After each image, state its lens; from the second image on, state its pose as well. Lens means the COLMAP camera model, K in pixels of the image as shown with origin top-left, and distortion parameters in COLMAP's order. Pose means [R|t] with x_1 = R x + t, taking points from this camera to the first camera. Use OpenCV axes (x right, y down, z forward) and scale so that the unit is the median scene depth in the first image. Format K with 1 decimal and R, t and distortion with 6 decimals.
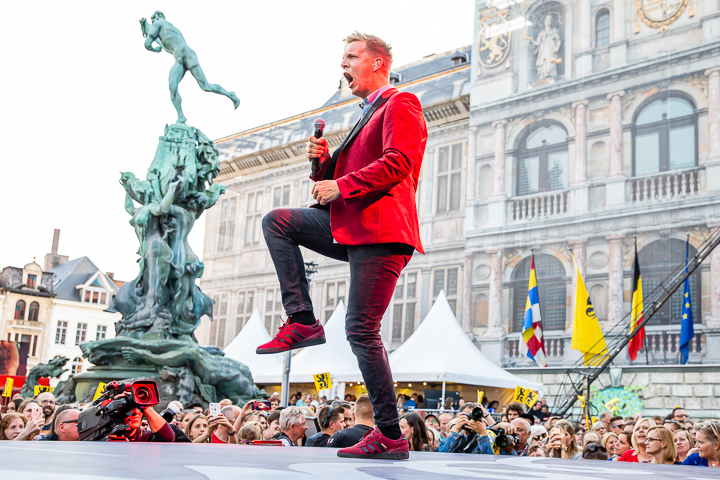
lens RADIAL K [[884.2, 0, 432.5], [0, 884.2, 261.3], [0, 0, 1]] dist [0.002481, 0.081887]
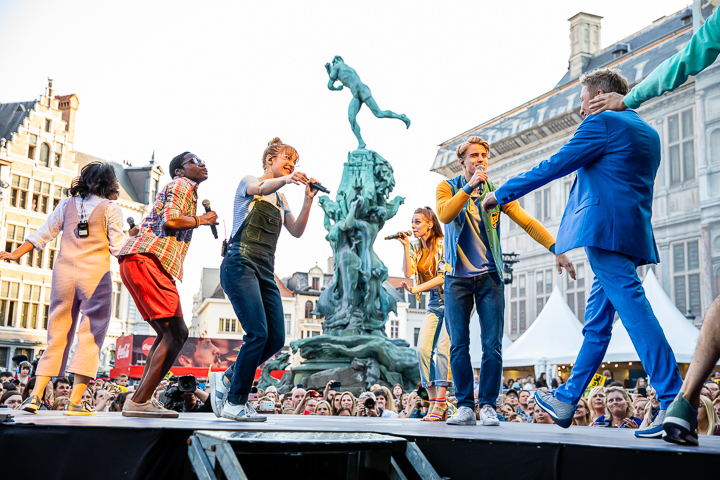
lens RADIAL K [[896.4, 0, 360.0], [0, 896.4, 240.0], [0, 0, 1]] dist [0.073837, 0.038887]
pose [[0.920278, -0.092237, -0.380237, 0.081608], [0.090720, 0.995634, -0.021952, -0.005560], [0.380602, -0.014294, 0.924629, -0.050757]]
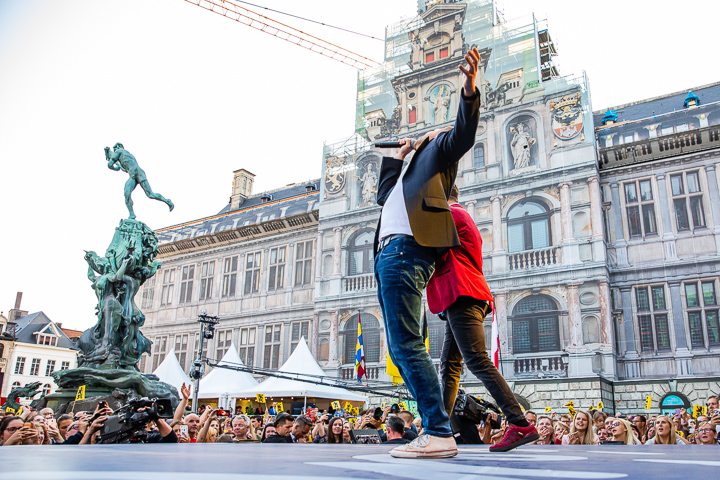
lens RADIAL K [[564.4, 0, 414.0], [0, 564.4, 281.1], [0, 0, 1]] dist [-0.109516, 0.091372]
pose [[0.973804, 0.021032, 0.226413, -0.019327], [-0.005967, 0.997734, -0.067020, 0.001818], [-0.227309, 0.063913, 0.971723, 0.012315]]
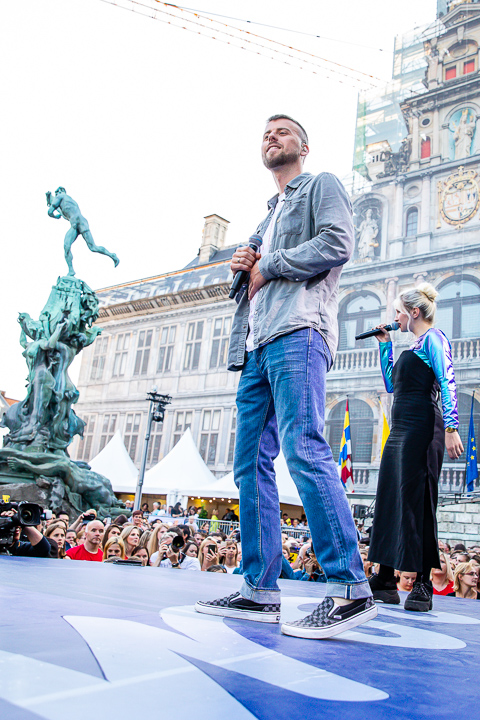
lens RADIAL K [[717.8, 0, 280.9], [0, 717.8, 339.8], [0, 0, 1]] dist [-0.118701, 0.109157]
pose [[0.997829, 0.062652, 0.020303, -0.004004], [-0.060784, 0.994750, -0.082322, -0.002383], [-0.025354, 0.080910, 0.996399, 0.009475]]
